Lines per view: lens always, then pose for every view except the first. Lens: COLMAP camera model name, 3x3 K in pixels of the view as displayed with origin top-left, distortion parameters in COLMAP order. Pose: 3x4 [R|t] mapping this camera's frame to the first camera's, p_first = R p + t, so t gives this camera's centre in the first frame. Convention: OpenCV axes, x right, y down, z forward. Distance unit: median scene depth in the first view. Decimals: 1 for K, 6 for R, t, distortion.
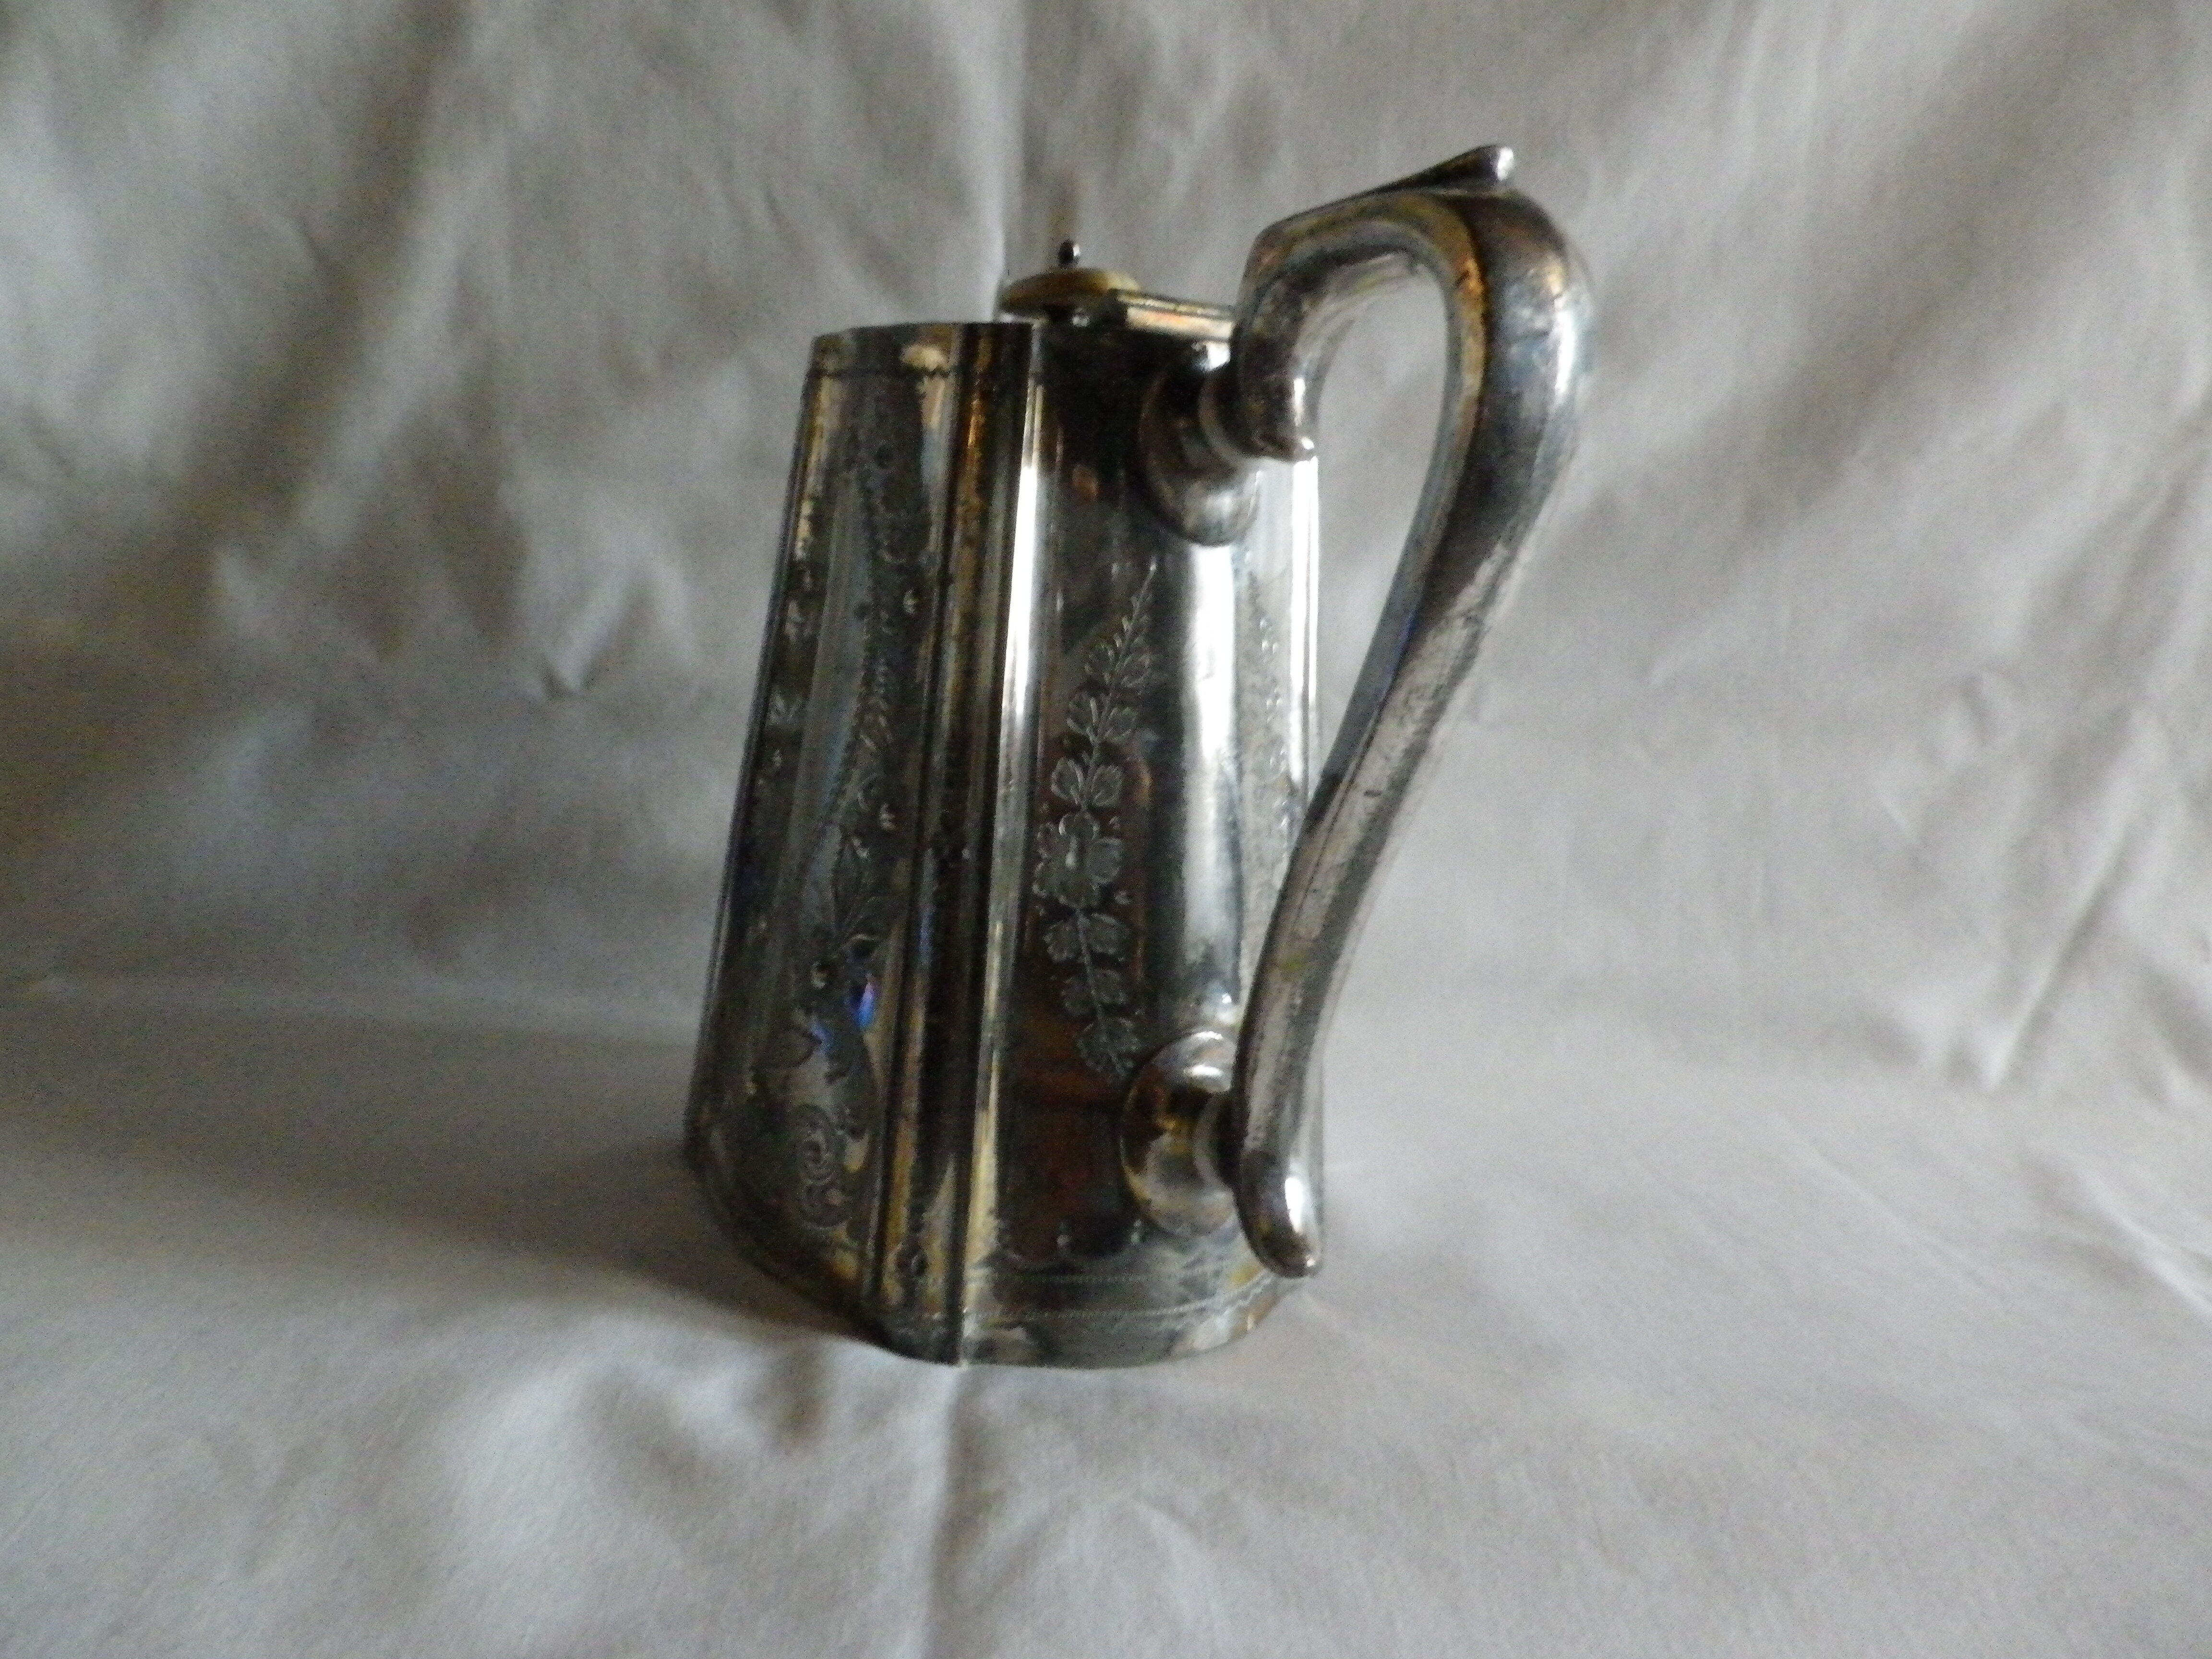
lens RADIAL K [[1654.7, 0, 1110.7], [0, 1654.7, 831.3], [0, 0, 1]] dist [0.003961, -0.005580]
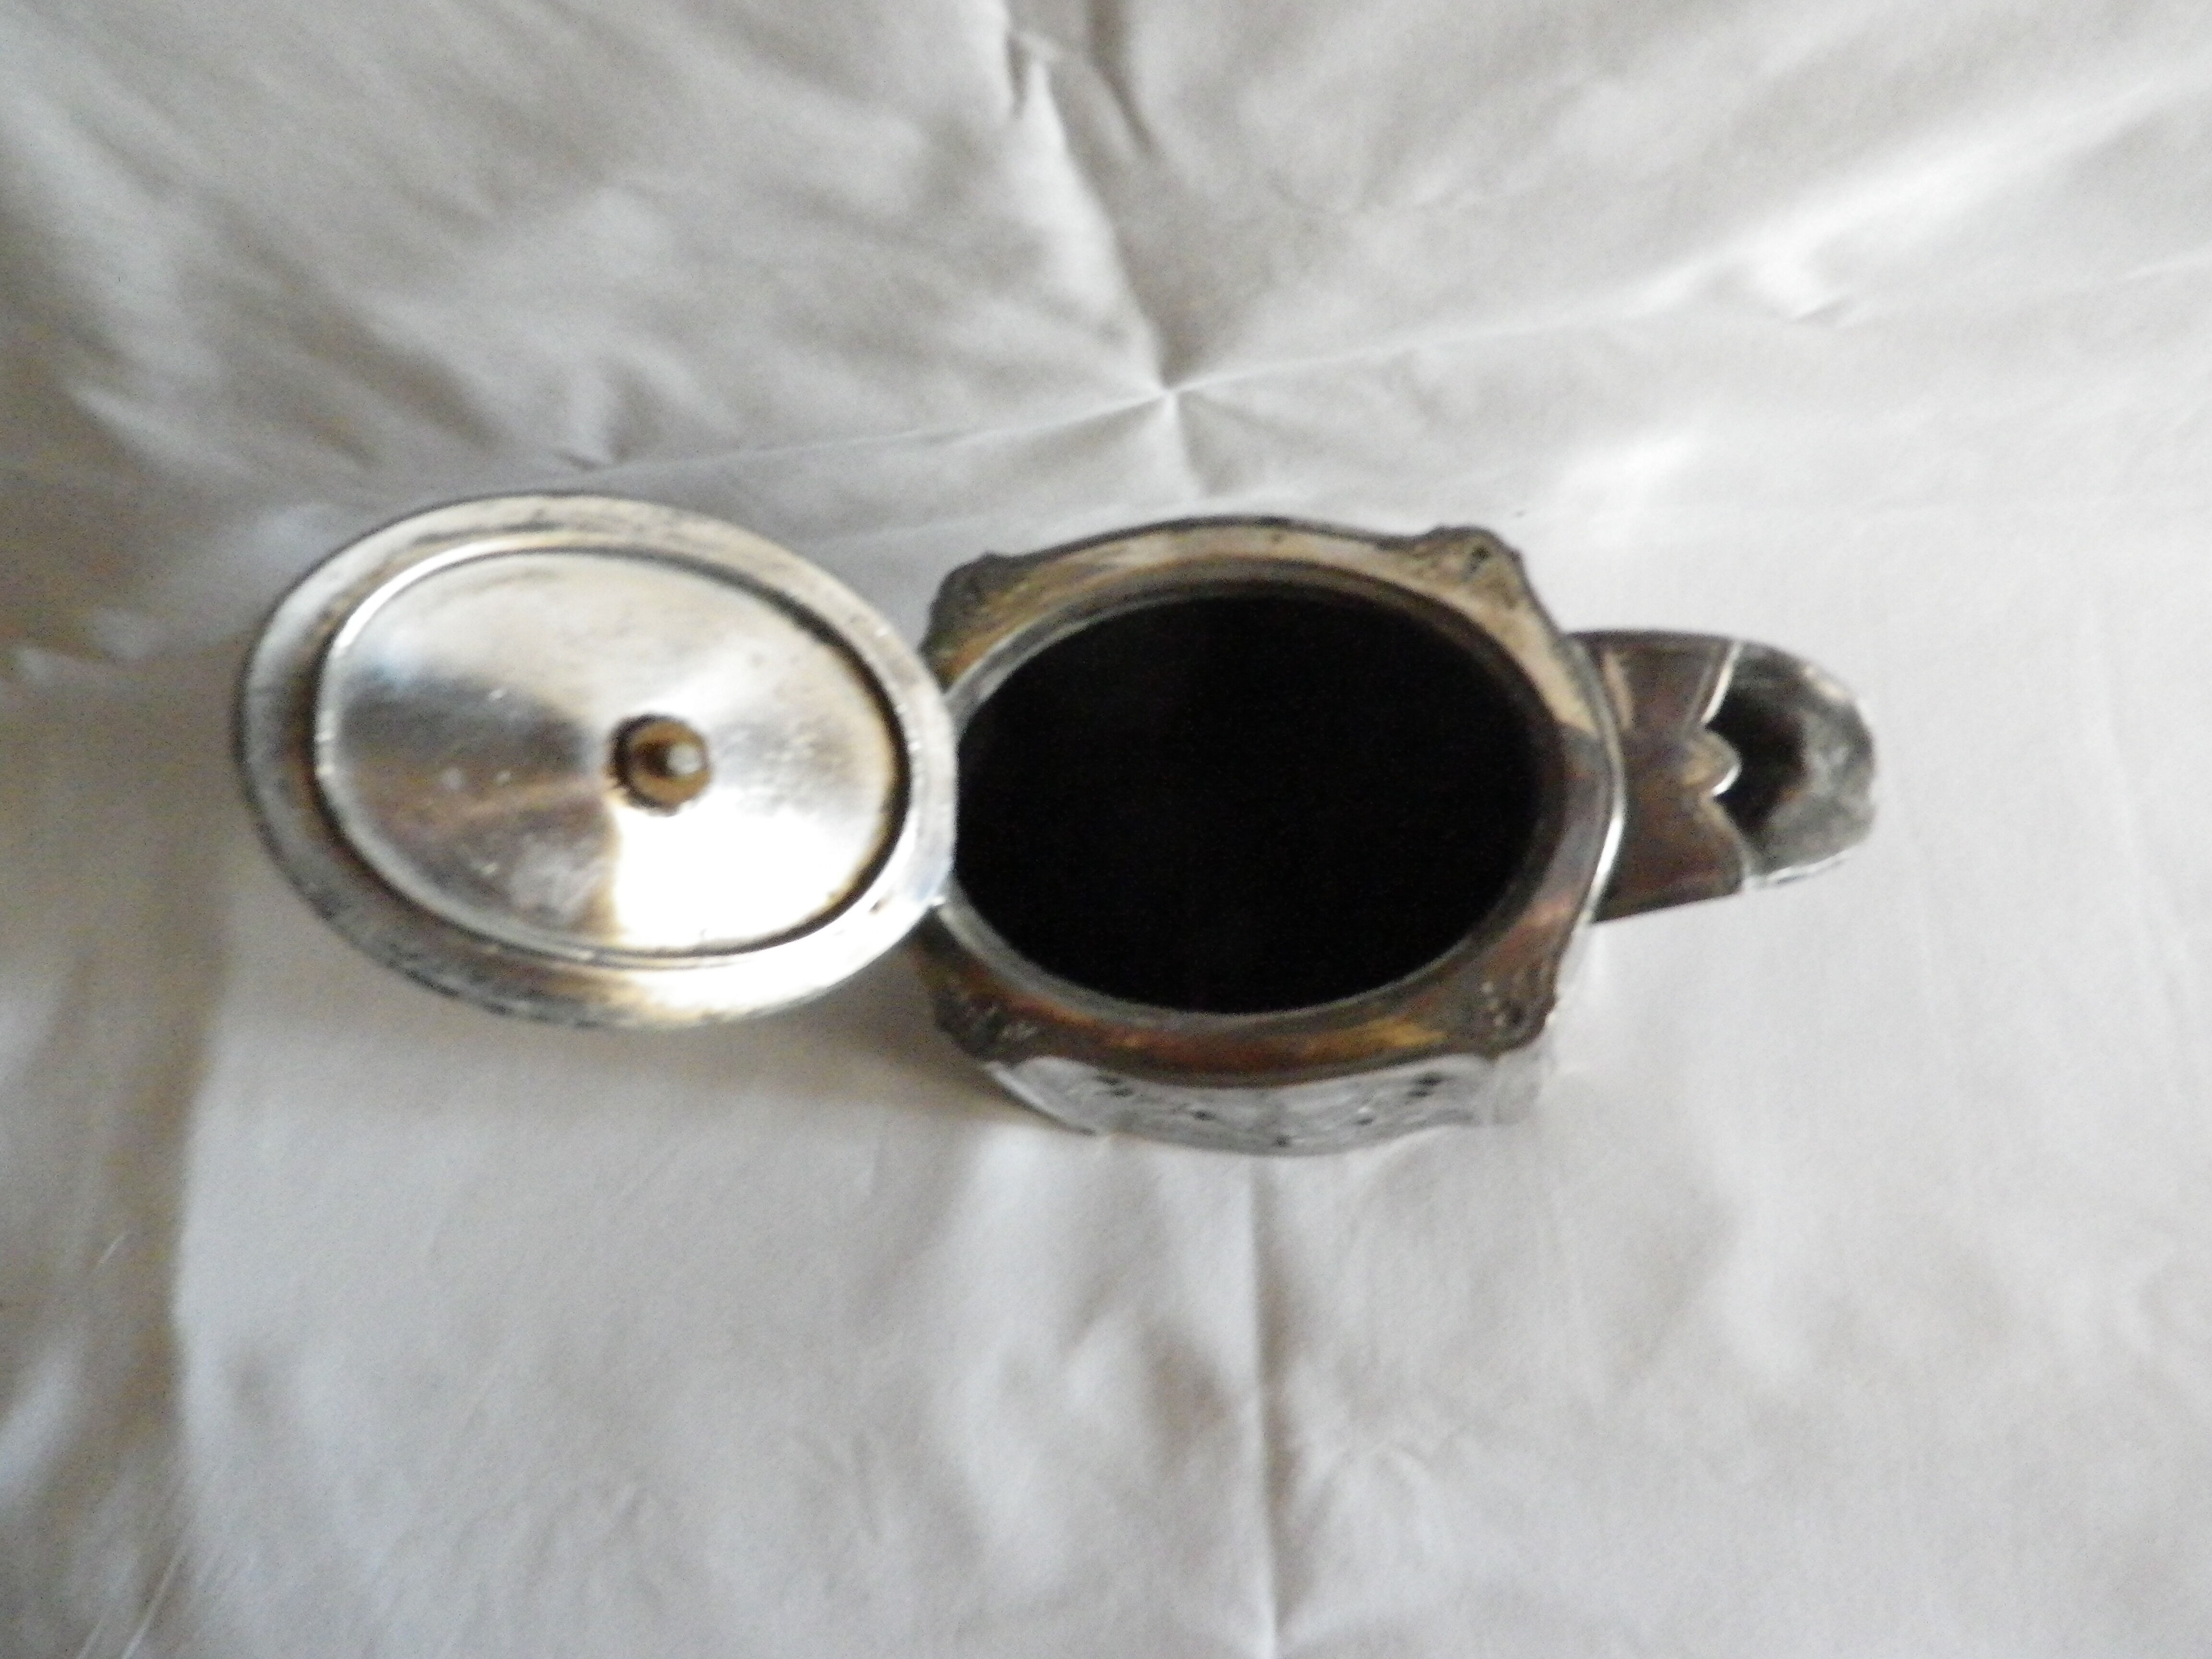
lens RADIAL K [[1654.7, 0, 1110.7], [0, 1654.7, 831.3], [0, 0, 1]] dist [0.003961, -0.005580]
pose [[0.979458, -0.056920, -0.193450, 0.053750], [0.201196, 0.340185, 0.918583, -0.745203], [0.013523, -0.938634, 0.344648, 0.608136]]
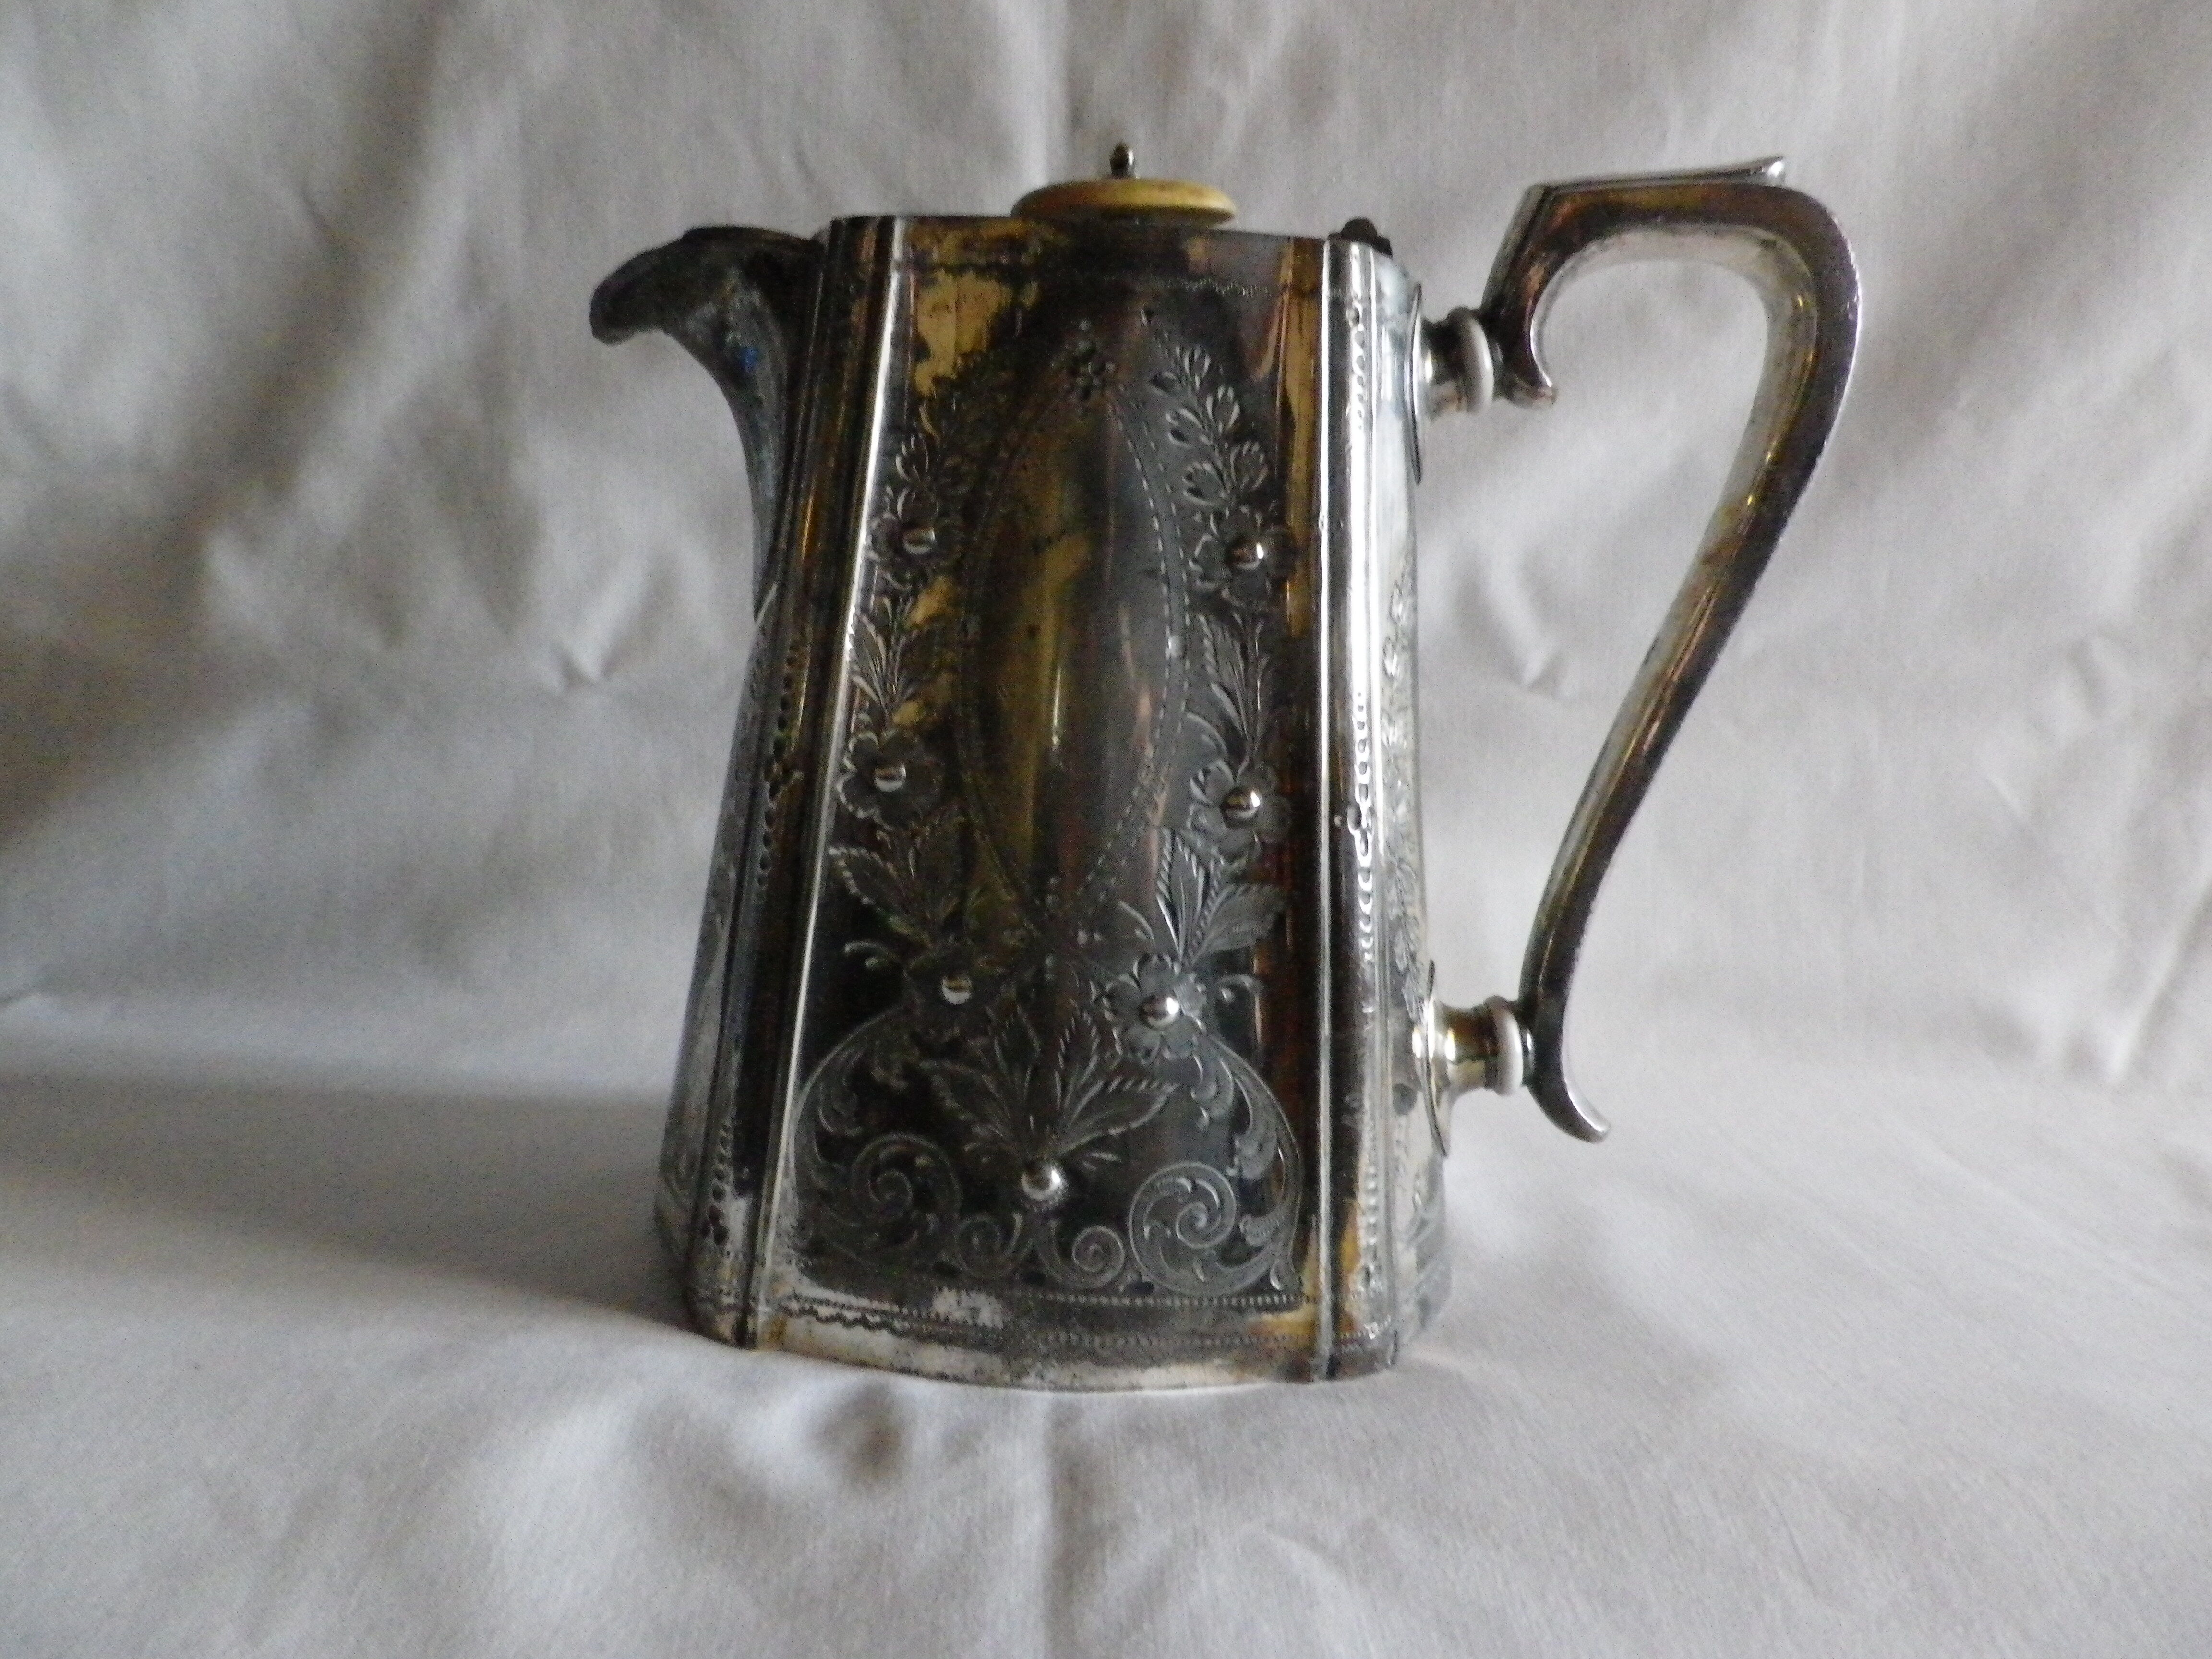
lens RADIAL K [[1654.7, 0, 1110.7], [0, 1654.7, 831.3], [0, 0, 1]] dist [0.003961, -0.005580]
pose [[0.999857, -0.015240, 0.007271, -0.042254], [0.015458, 0.999403, -0.030898, 0.036348], [-0.006796, 0.031006, 0.999496, 0.070082]]
